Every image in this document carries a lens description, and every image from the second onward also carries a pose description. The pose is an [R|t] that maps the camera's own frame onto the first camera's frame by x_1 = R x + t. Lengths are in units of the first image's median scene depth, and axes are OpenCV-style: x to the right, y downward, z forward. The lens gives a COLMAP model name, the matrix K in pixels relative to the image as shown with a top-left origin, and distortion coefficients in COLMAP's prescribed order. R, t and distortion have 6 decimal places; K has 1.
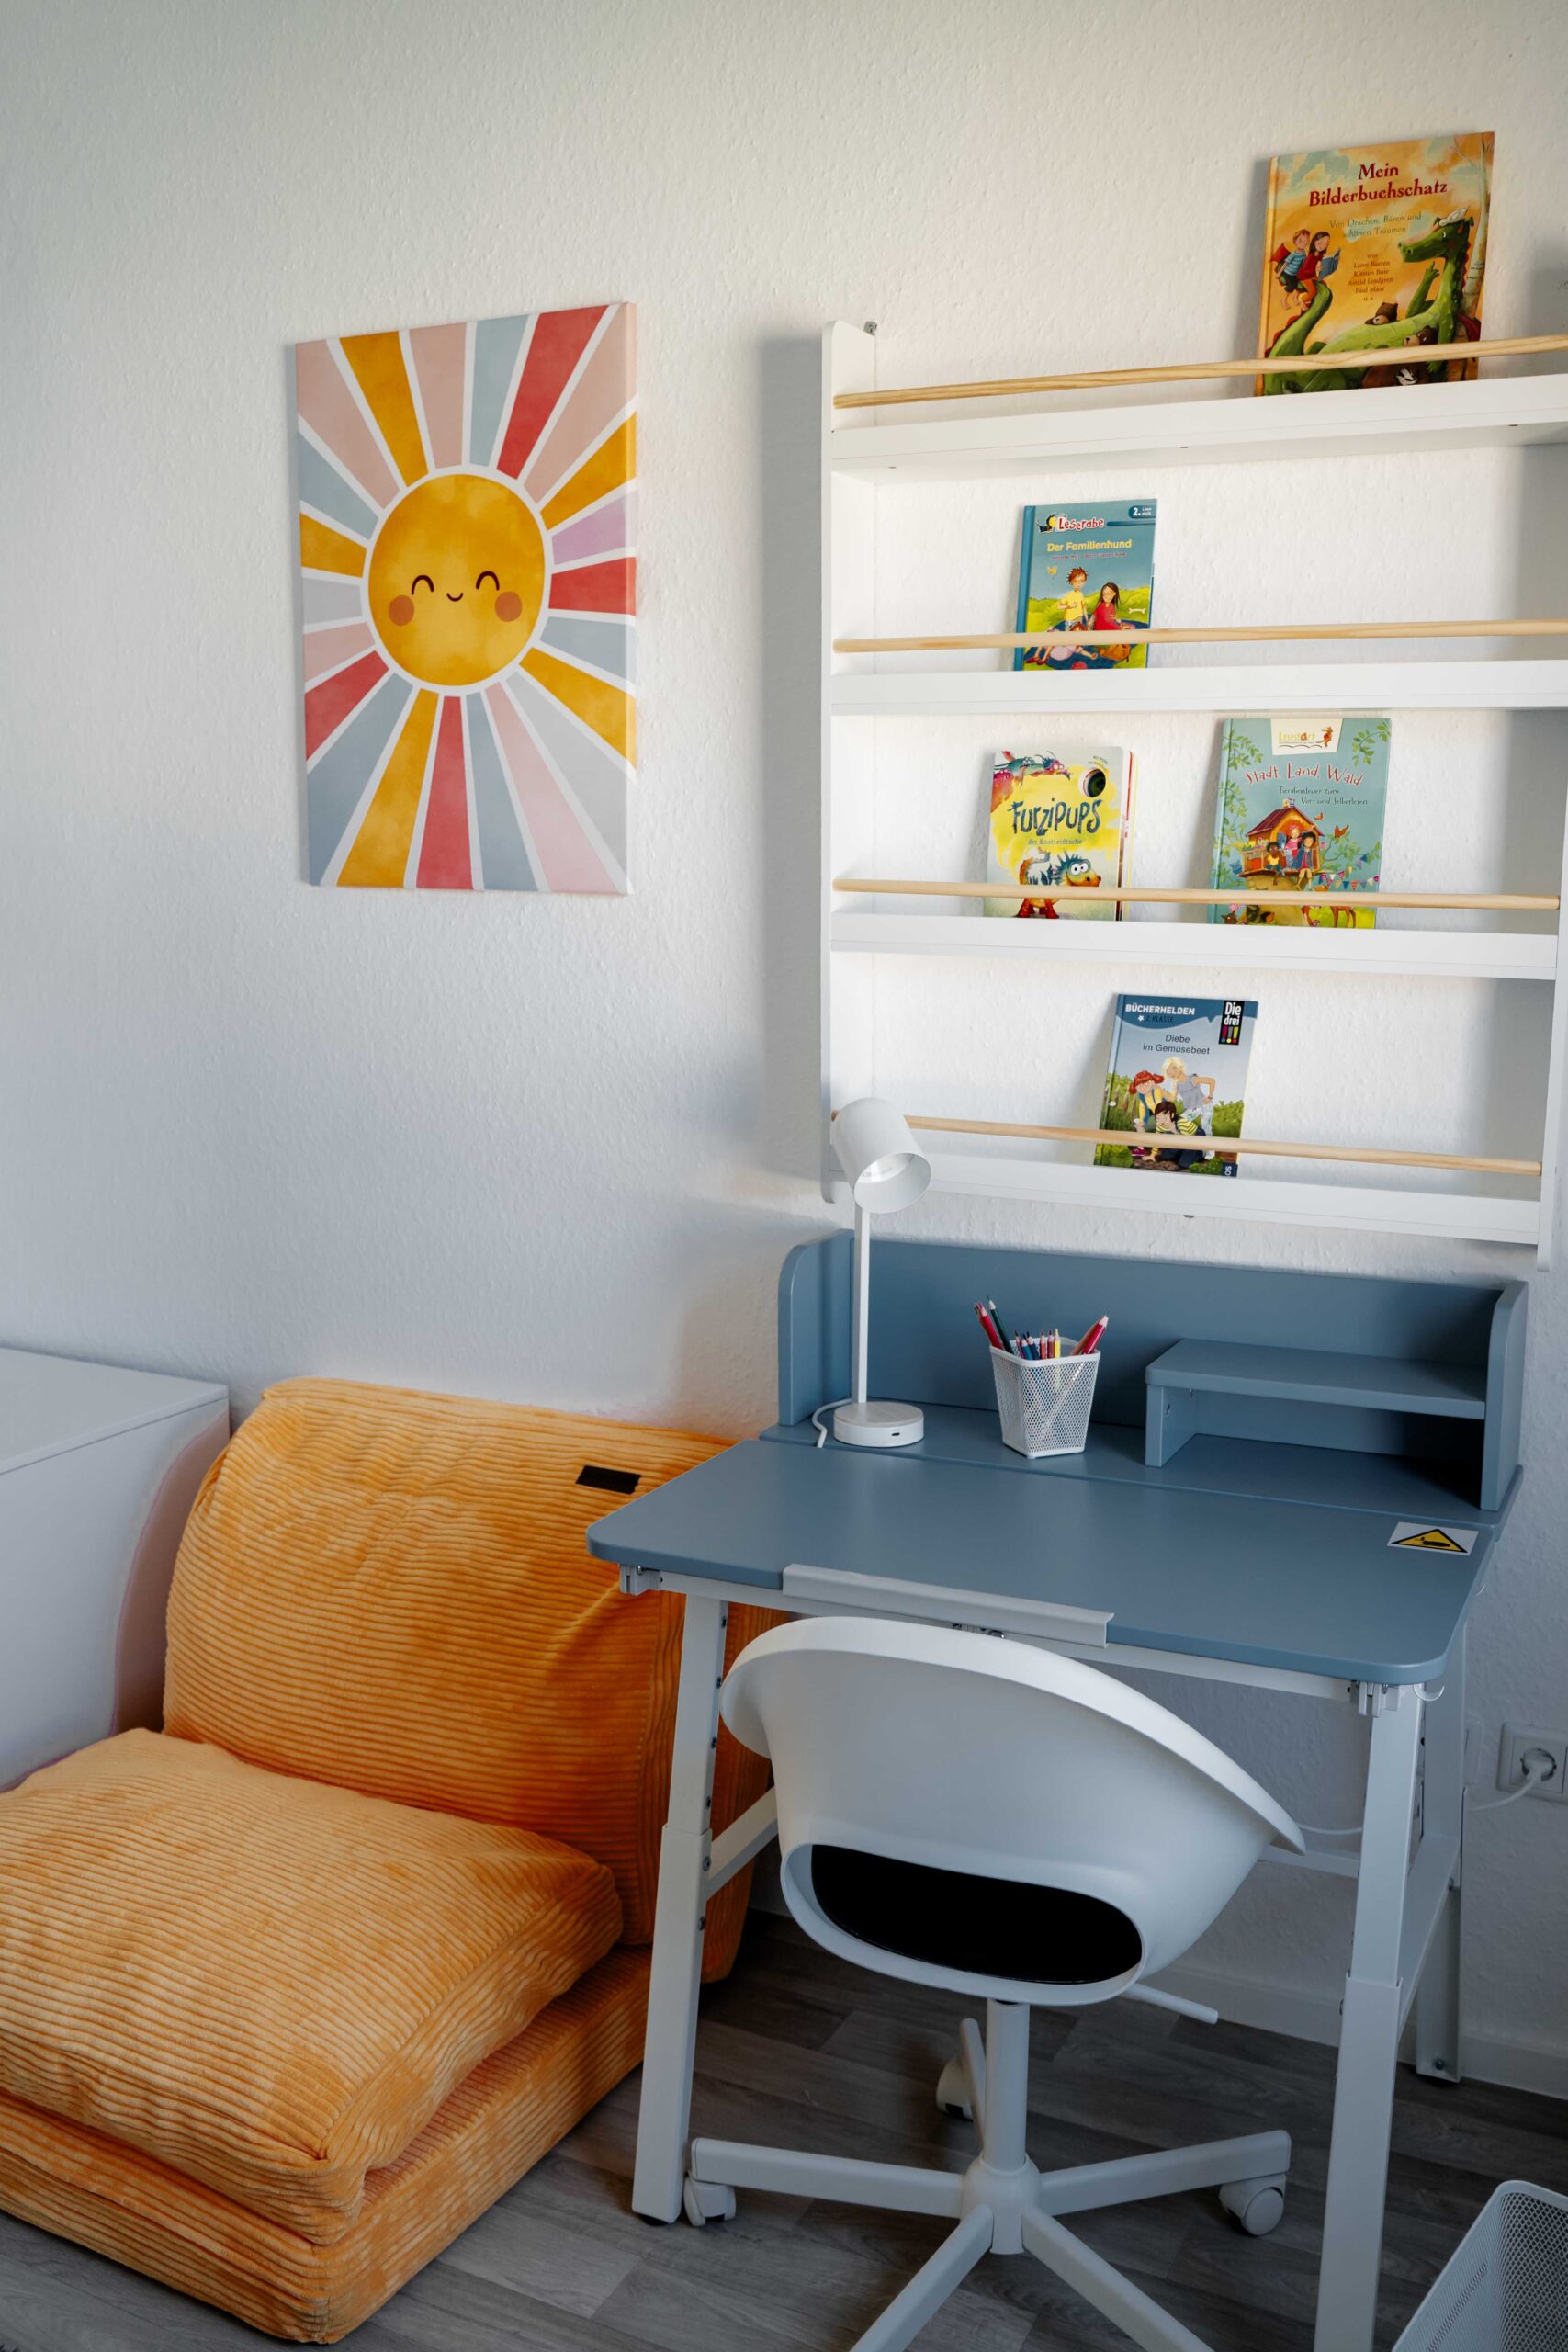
lens RADIAL K [[1951.4, 0, 867.2], [0, 1951.4, 1154.7], [0, 0, 1]] dist [-0.095052, 0.074034]
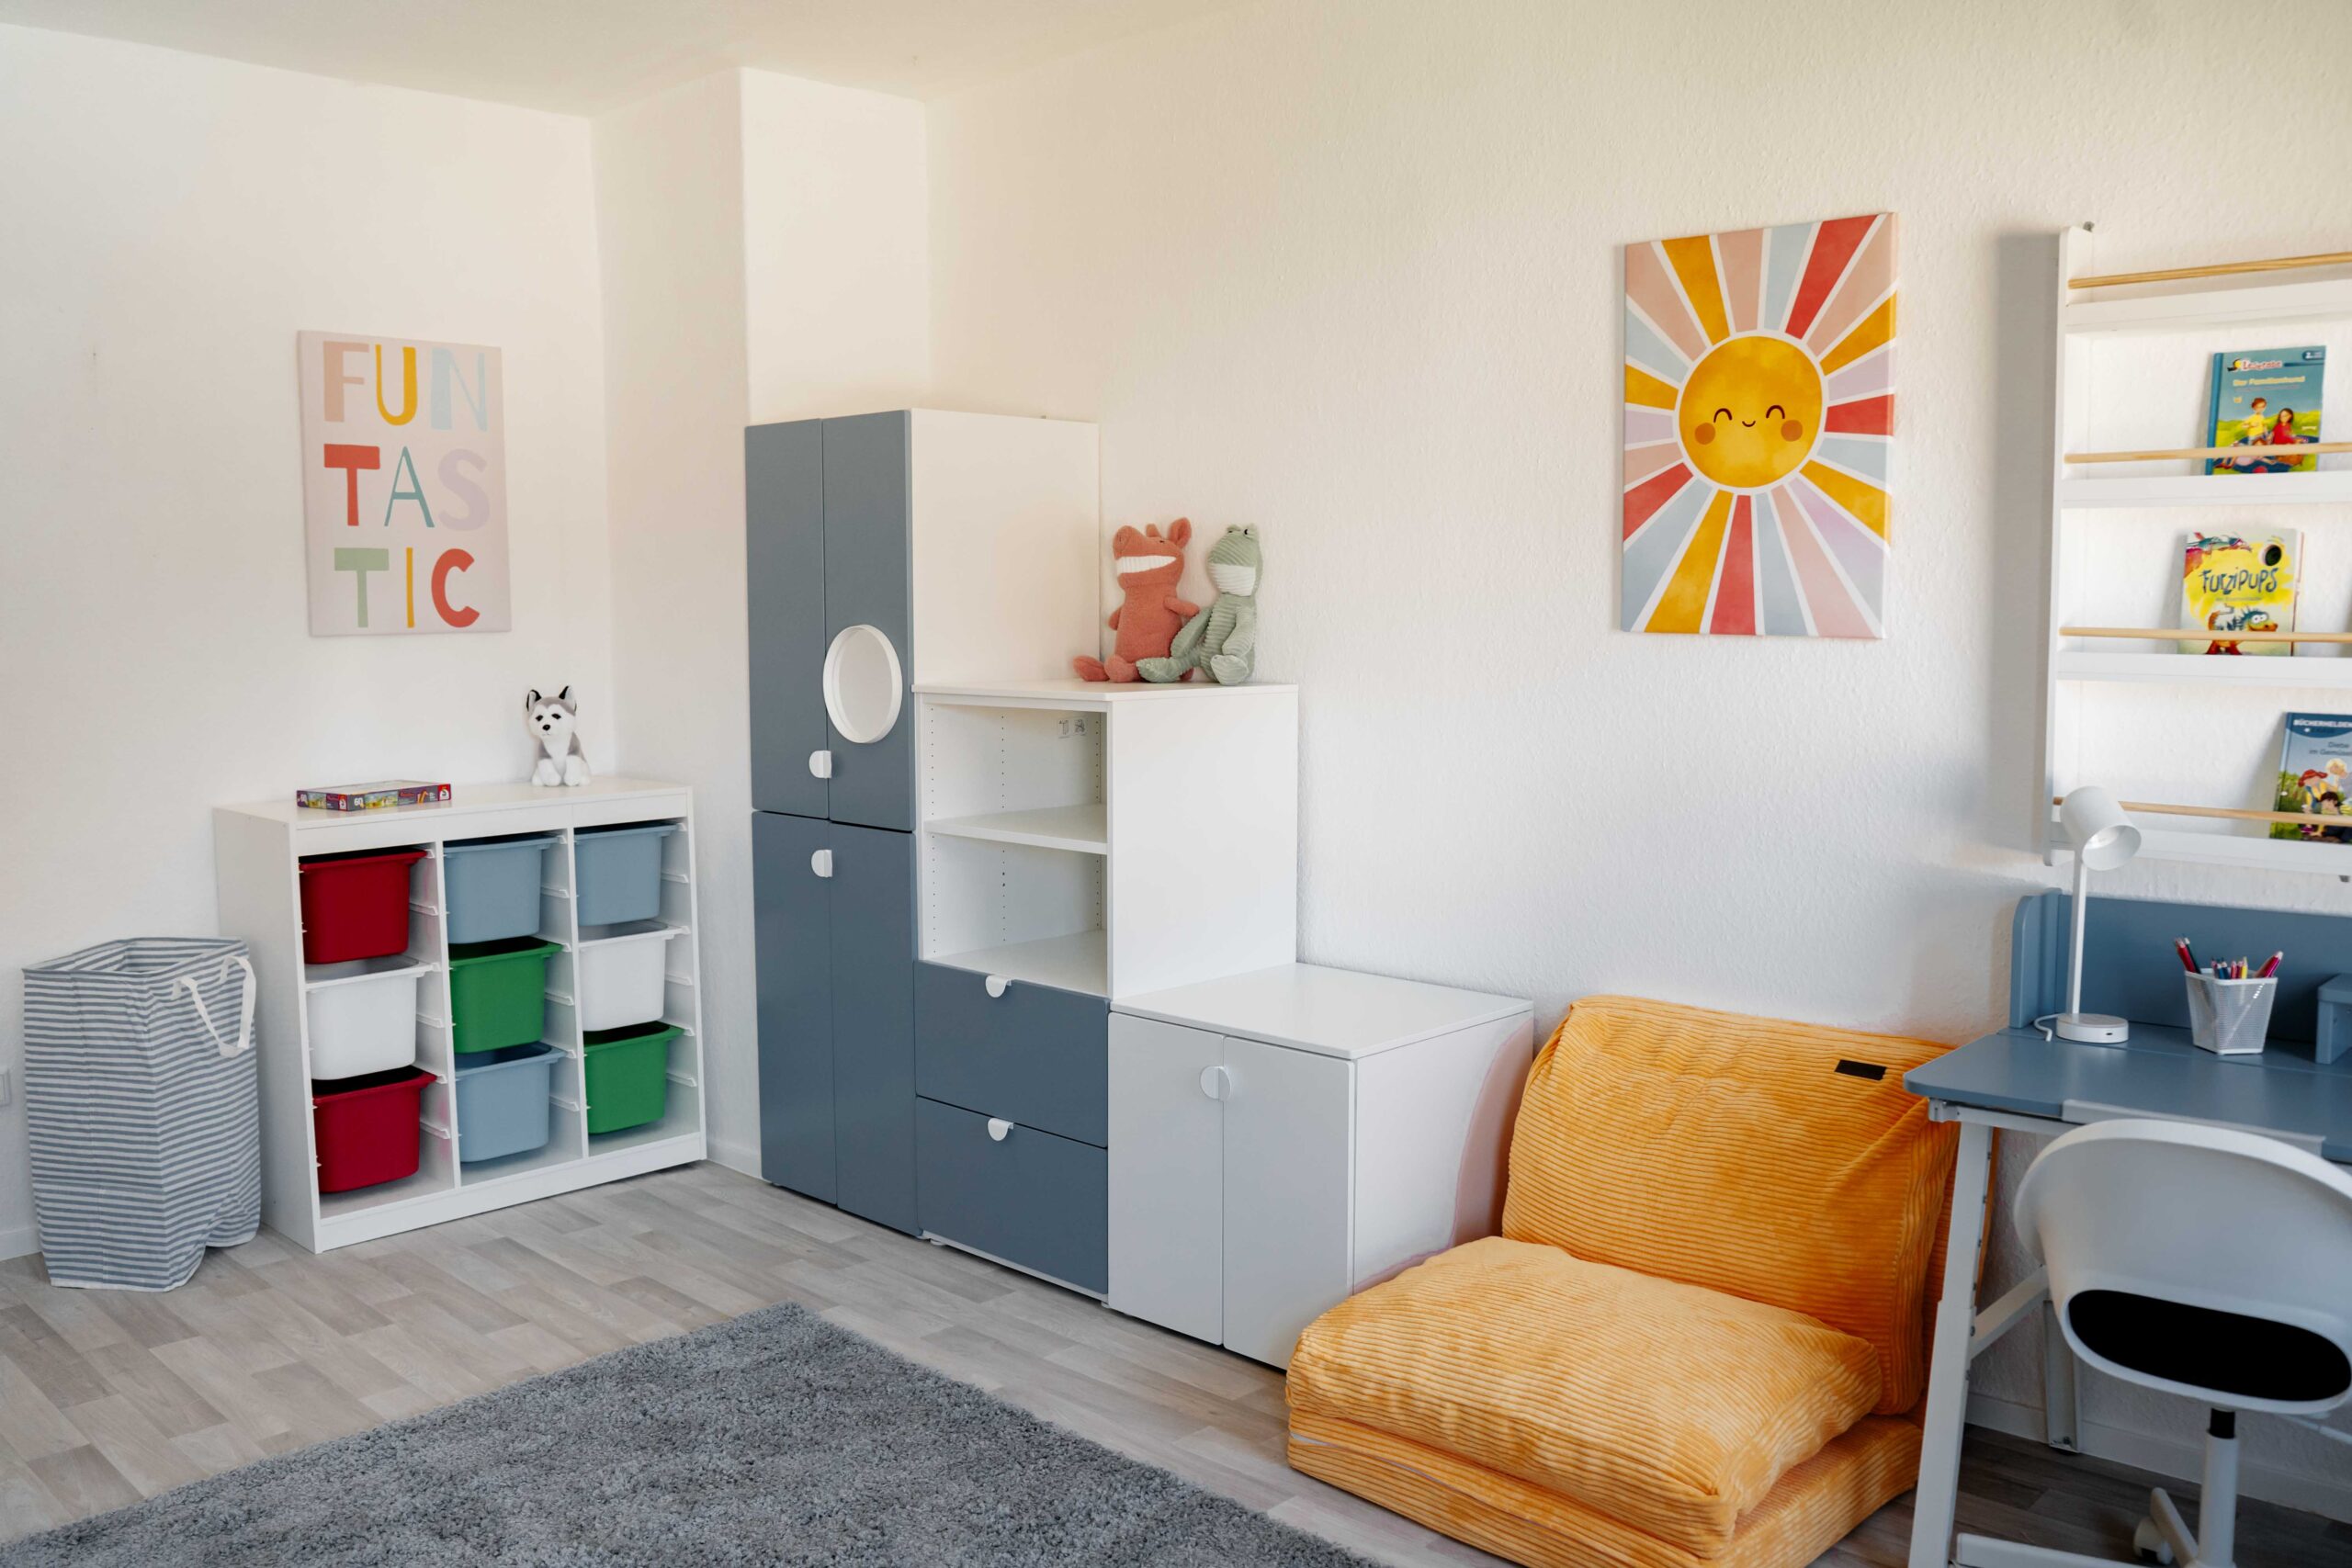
lens RADIAL K [[1951.4, 0, 1188.4], [0, 1951.4, 778.5], [0, 0, 1]] dist [-0.095052, 0.074034]
pose [[0.956057, 0.018193, -0.292615, -0.208143], [-0.038570, 0.997203, -0.064019, 0.075320], [0.290632, 0.072492, 0.954085, -0.460884]]
